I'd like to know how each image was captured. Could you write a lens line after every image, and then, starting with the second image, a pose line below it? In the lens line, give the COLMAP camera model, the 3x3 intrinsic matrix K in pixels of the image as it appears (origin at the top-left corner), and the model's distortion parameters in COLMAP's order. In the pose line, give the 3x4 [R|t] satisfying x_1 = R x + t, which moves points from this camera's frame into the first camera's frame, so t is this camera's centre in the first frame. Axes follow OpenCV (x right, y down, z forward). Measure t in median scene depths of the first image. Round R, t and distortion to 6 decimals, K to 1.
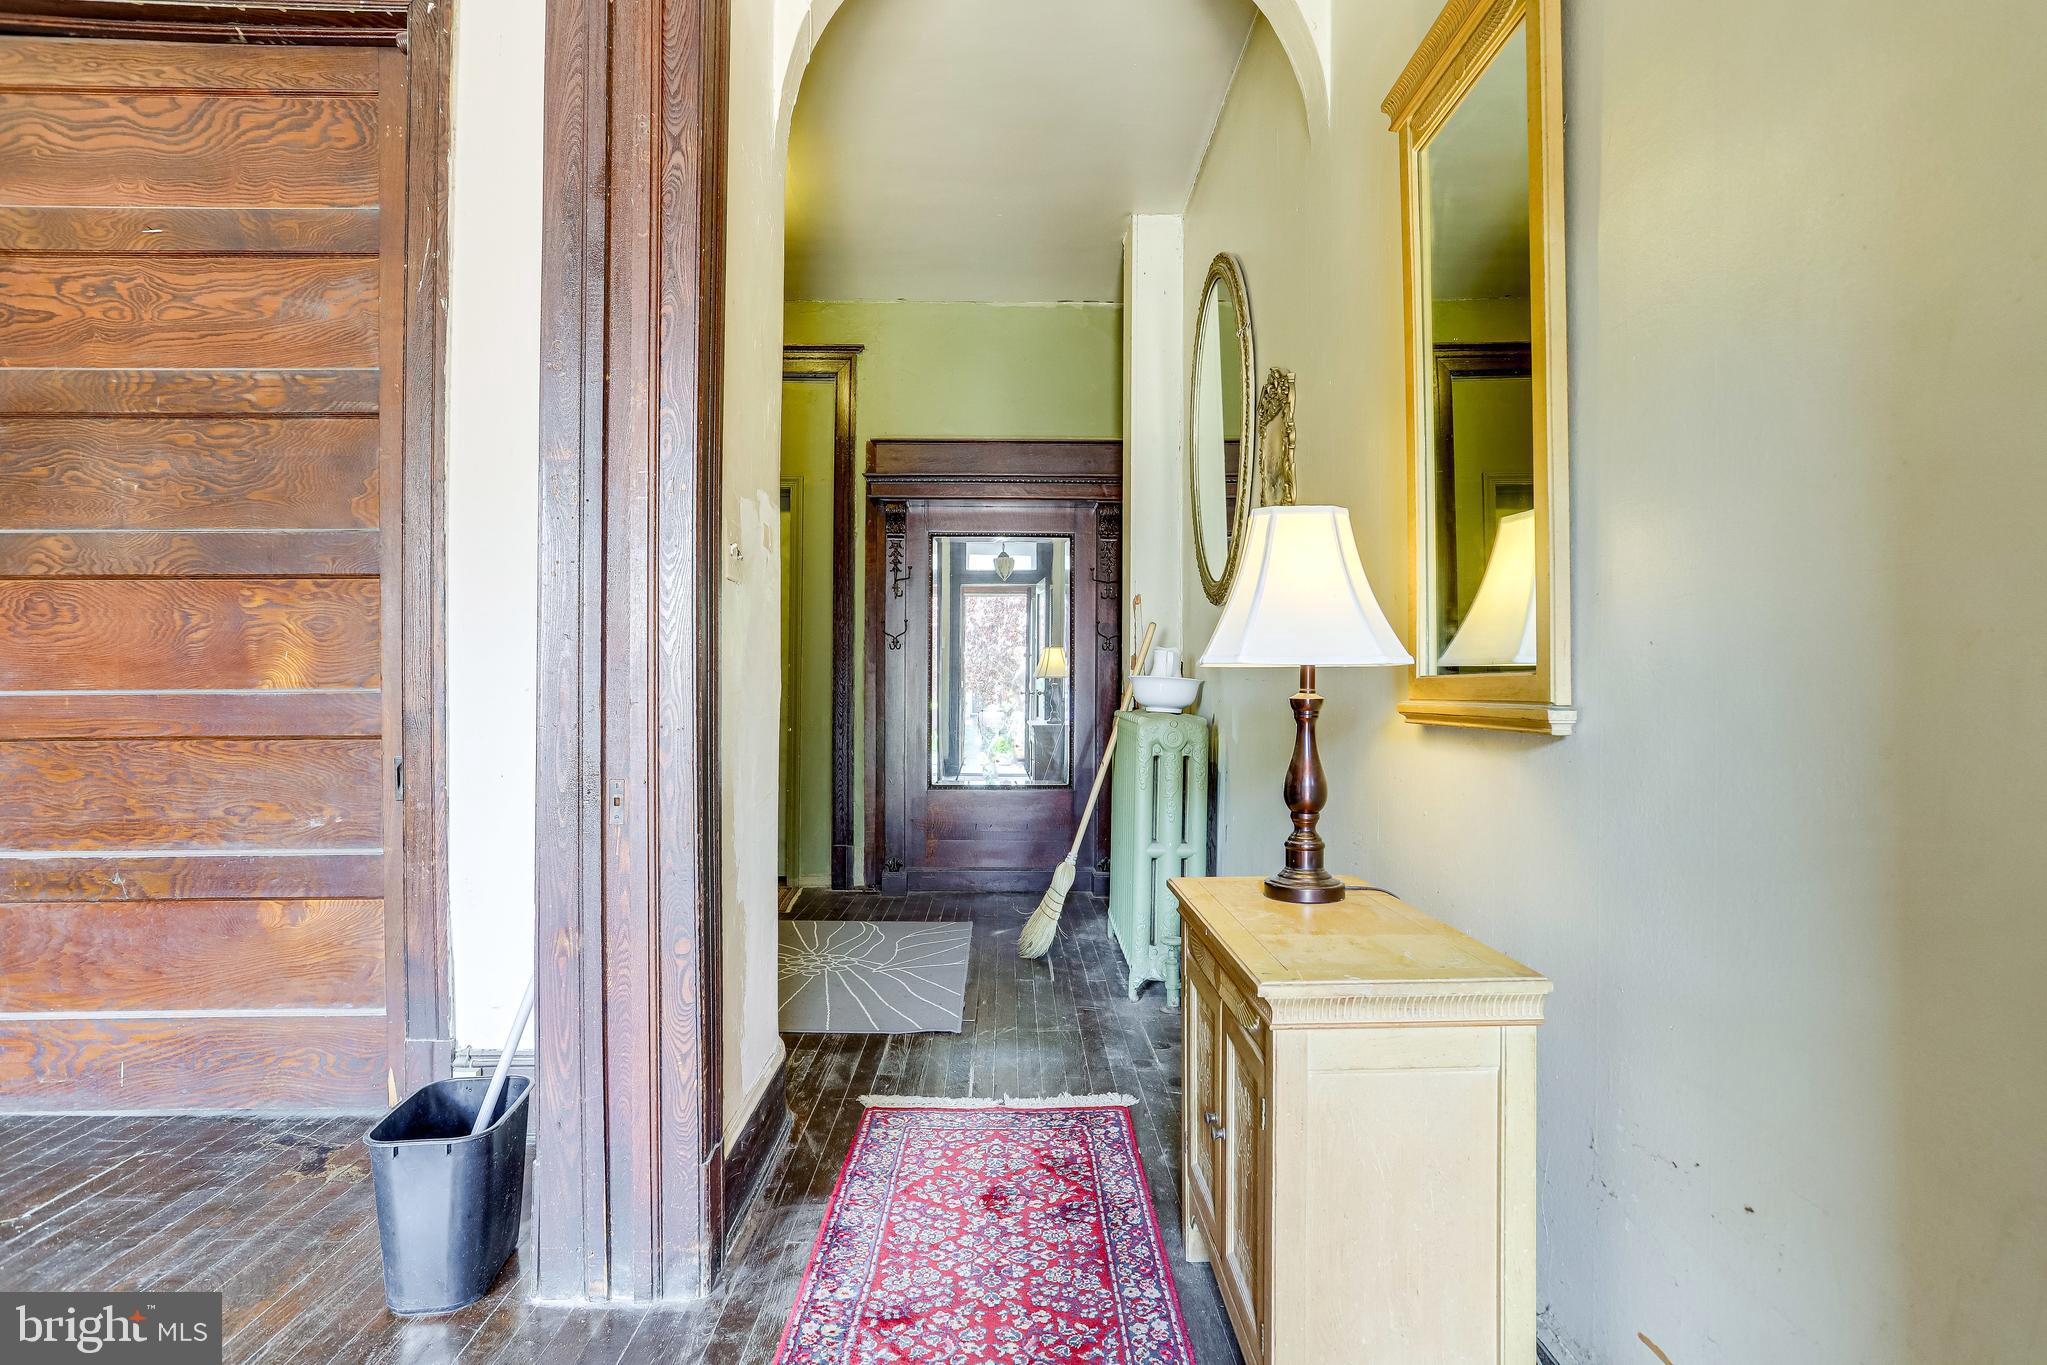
lens RADIAL K [[1001.9, 0, 1009.3], [0, 1001.9, 677.1], [0, 0, 1]] dist [-0.045693, 0.032139]
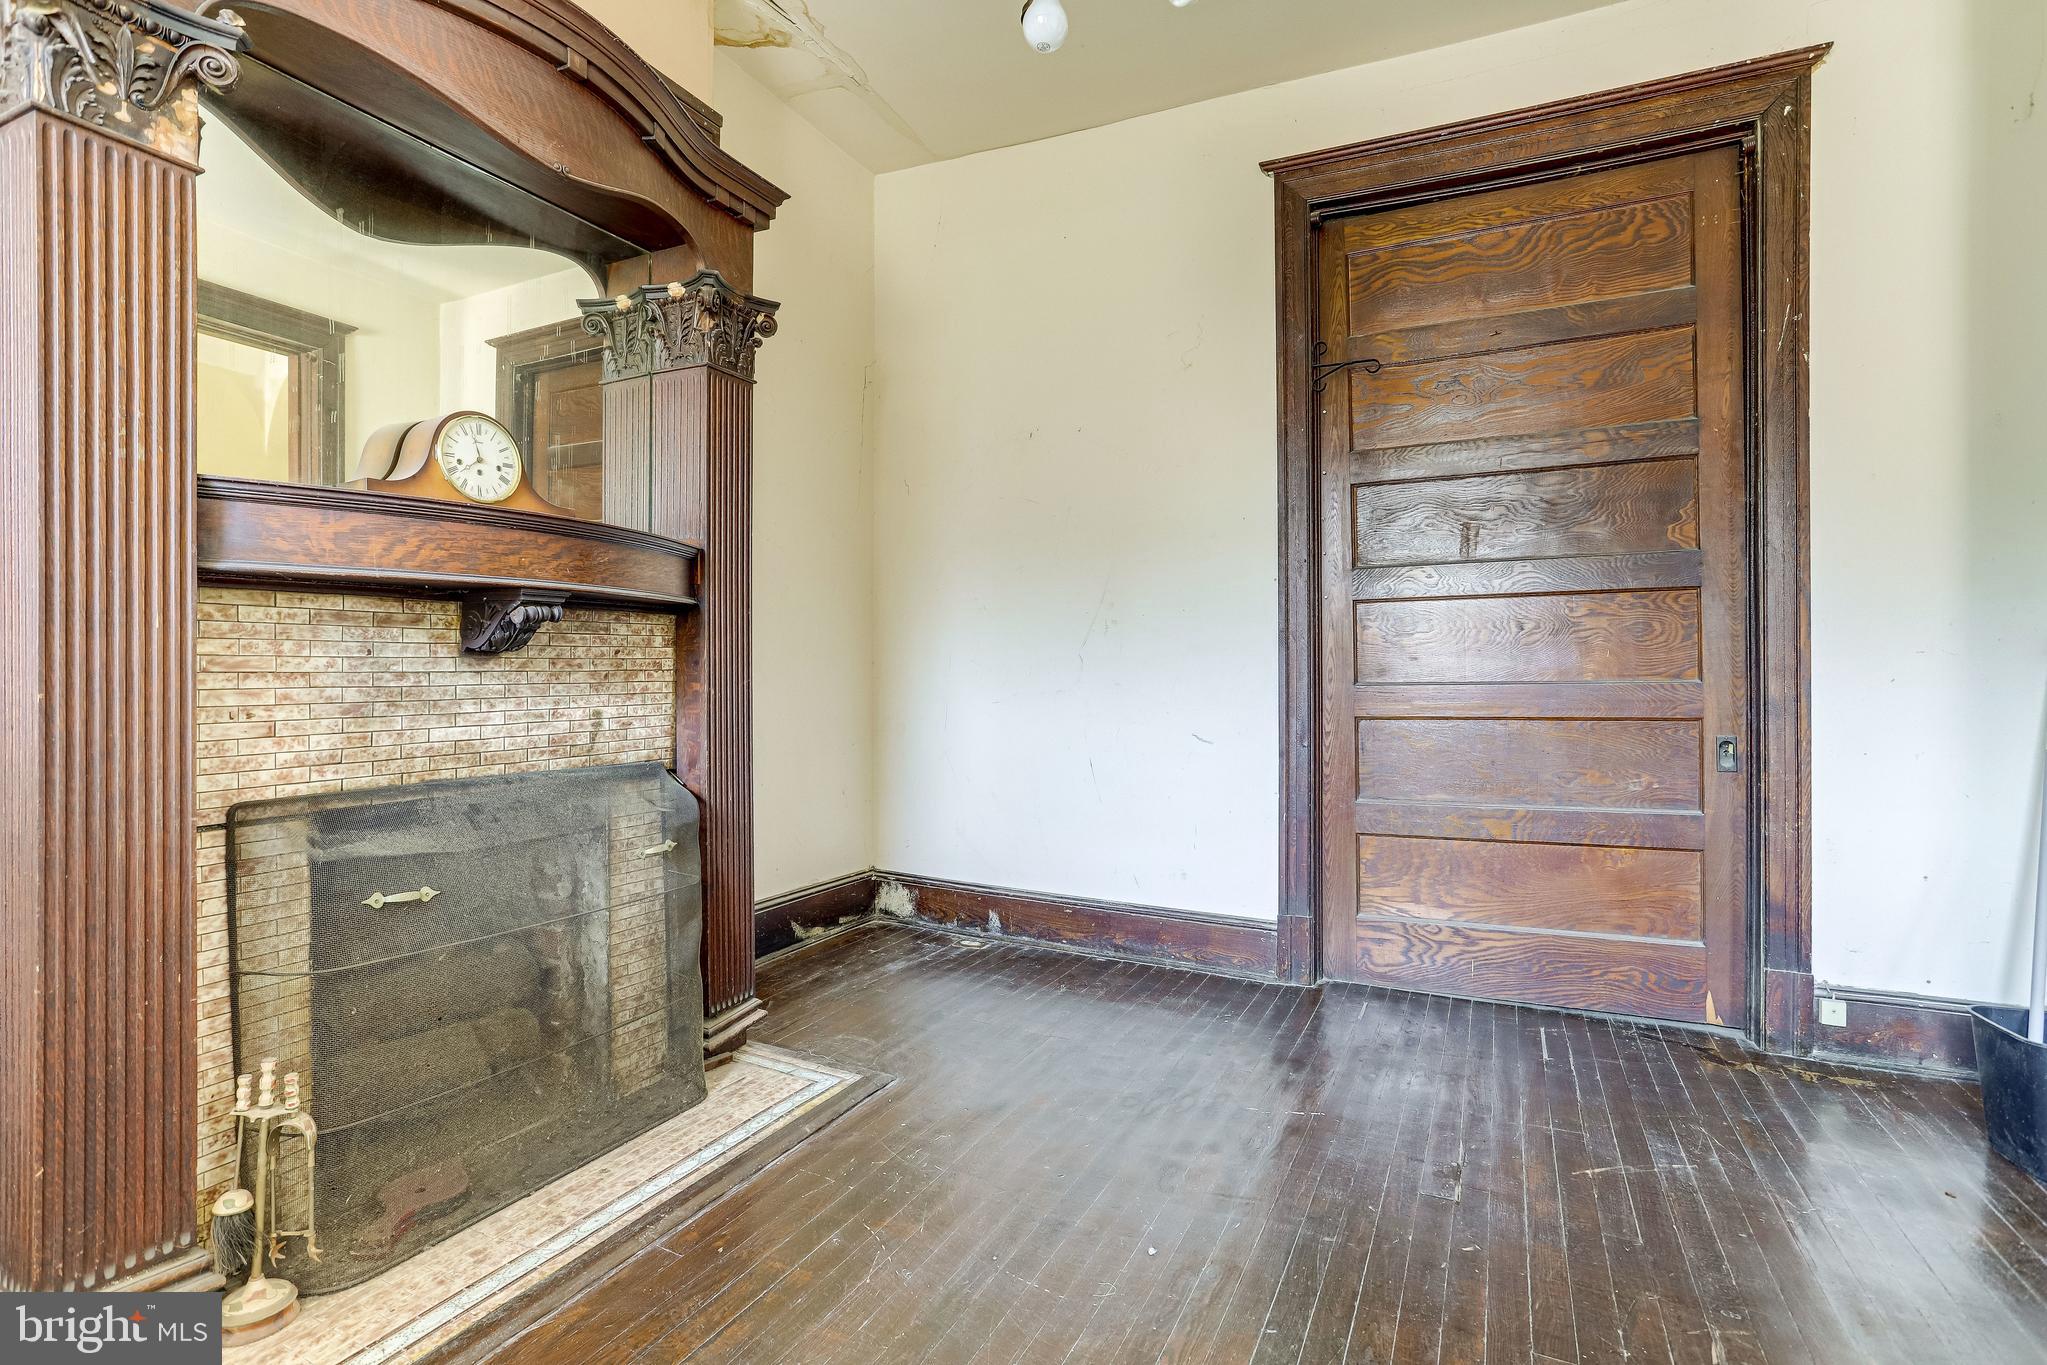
lens RADIAL K [[1001.9, 0, 1009.3], [0, 1001.9, 677.1], [0, 0, 1]] dist [-0.045693, 0.032139]
pose [[0.893625, -0.002508, -0.448807, -0.849092], [0.005282, 0.999974, 0.004929, -0.002401], [0.448783, -0.006775, 0.893615, -0.472554]]
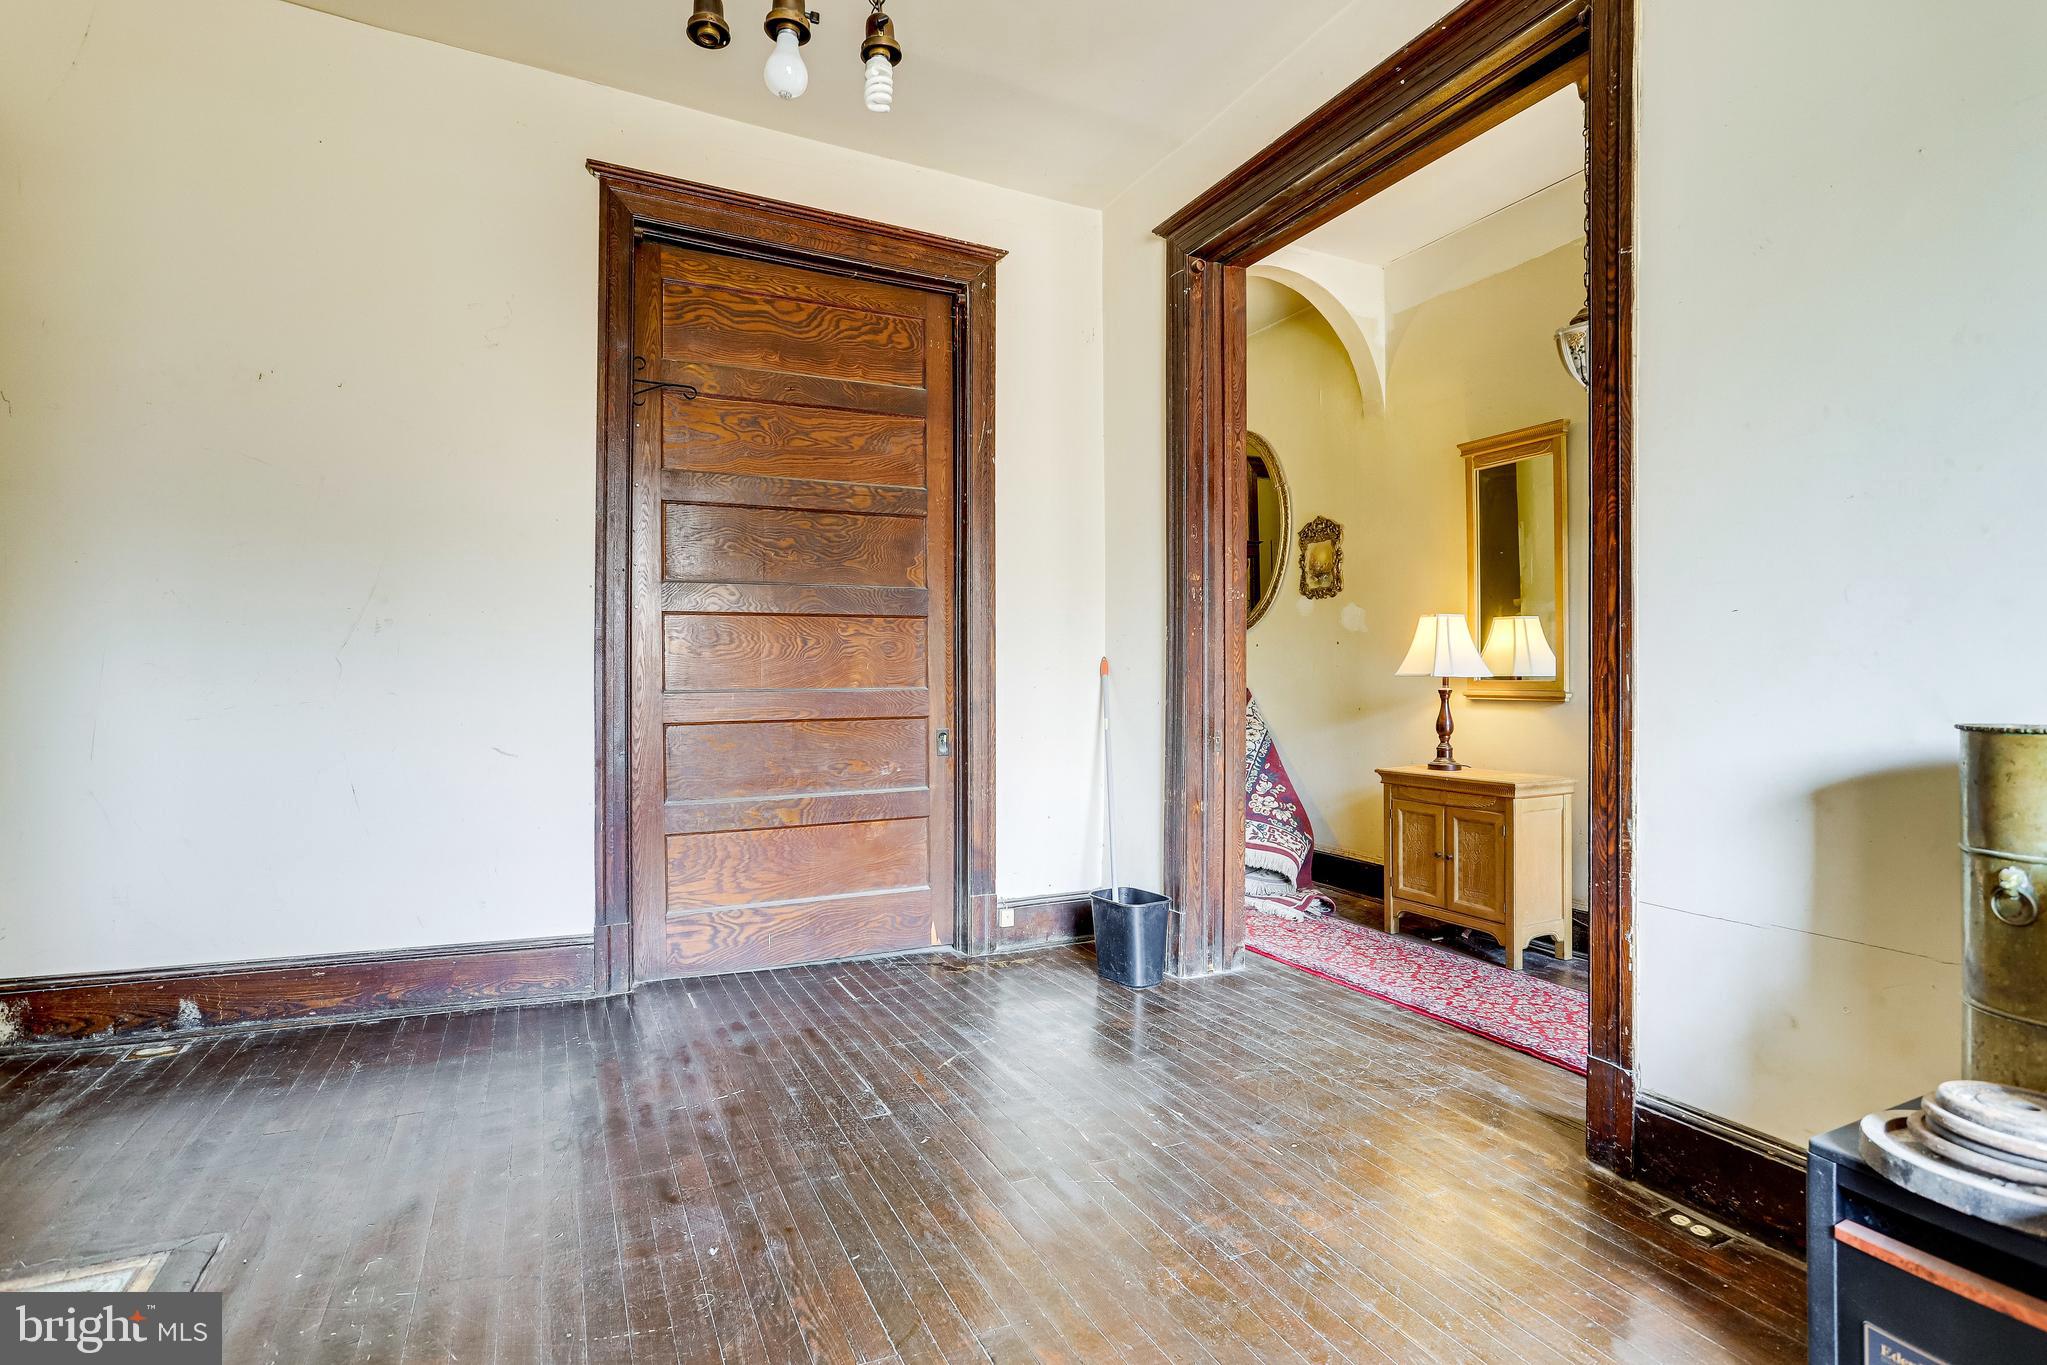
lens RADIAL K [[1001.9, 0, 1009.3], [0, 1001.9, 677.1], [0, 0, 1]] dist [-0.045693, 0.032139]
pose [[0.905303, 0.000907, 0.424765, -1.206603], [-0.000764, 1.000000, -0.000508, -0.004547], [-0.424765, 0.000135, 0.905304, -0.538801]]
